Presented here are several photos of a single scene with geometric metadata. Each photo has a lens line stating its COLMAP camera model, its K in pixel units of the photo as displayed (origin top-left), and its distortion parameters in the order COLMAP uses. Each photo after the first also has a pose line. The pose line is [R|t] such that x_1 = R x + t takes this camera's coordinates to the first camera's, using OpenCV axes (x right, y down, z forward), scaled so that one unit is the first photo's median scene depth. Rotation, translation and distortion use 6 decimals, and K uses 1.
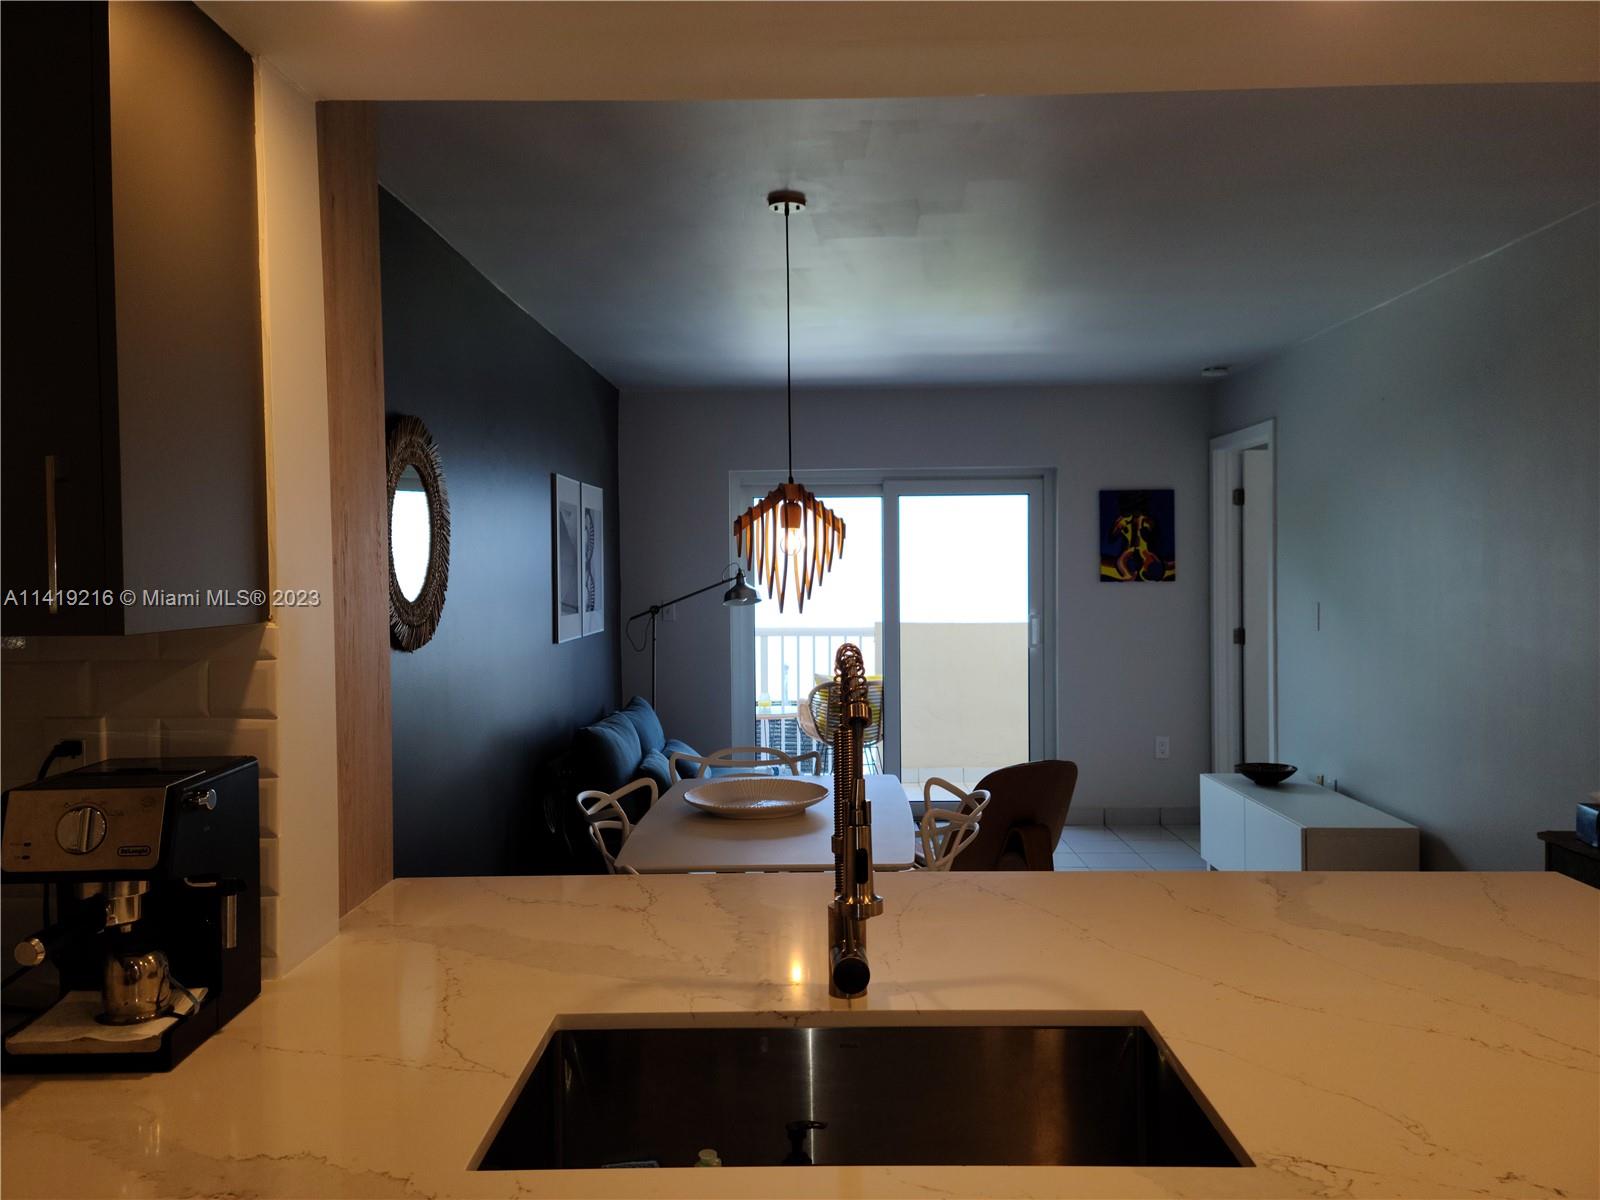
lens RADIAL K [[1265.0, 0, 790.9], [0, 1265.0, 593.2], [0, 0, 1]] dist [0.093548, -0.097646]
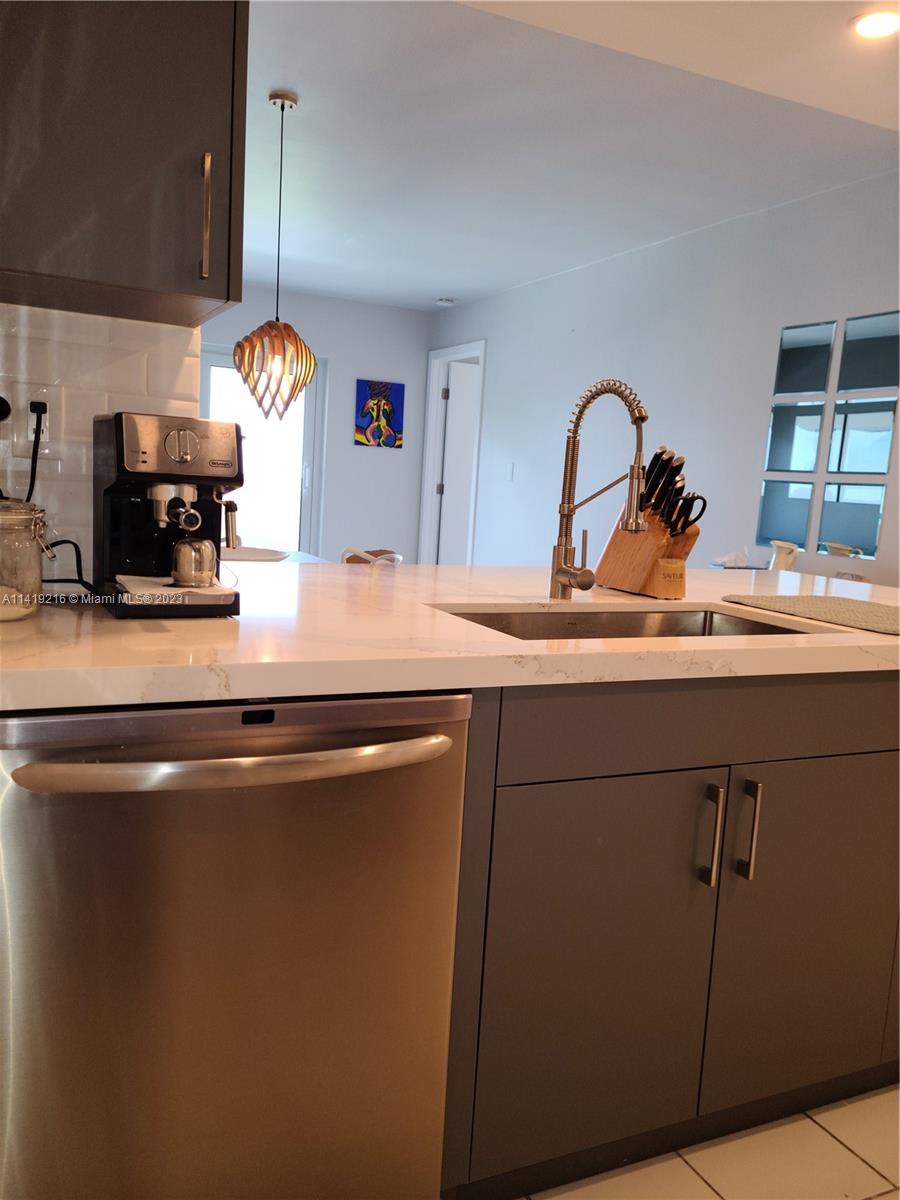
lens RADIAL K [[948.8, 0, 442.4], [0, 948.8, 595.1], [0, 0, 1]] dist [0.093548, -0.097646]
pose [[0.899341, 0.009302, 0.437149, -0.130765], [-0.062154, 0.992341, 0.106753, 0.037866], [-0.432808, -0.123178, 0.893031, -0.010428]]
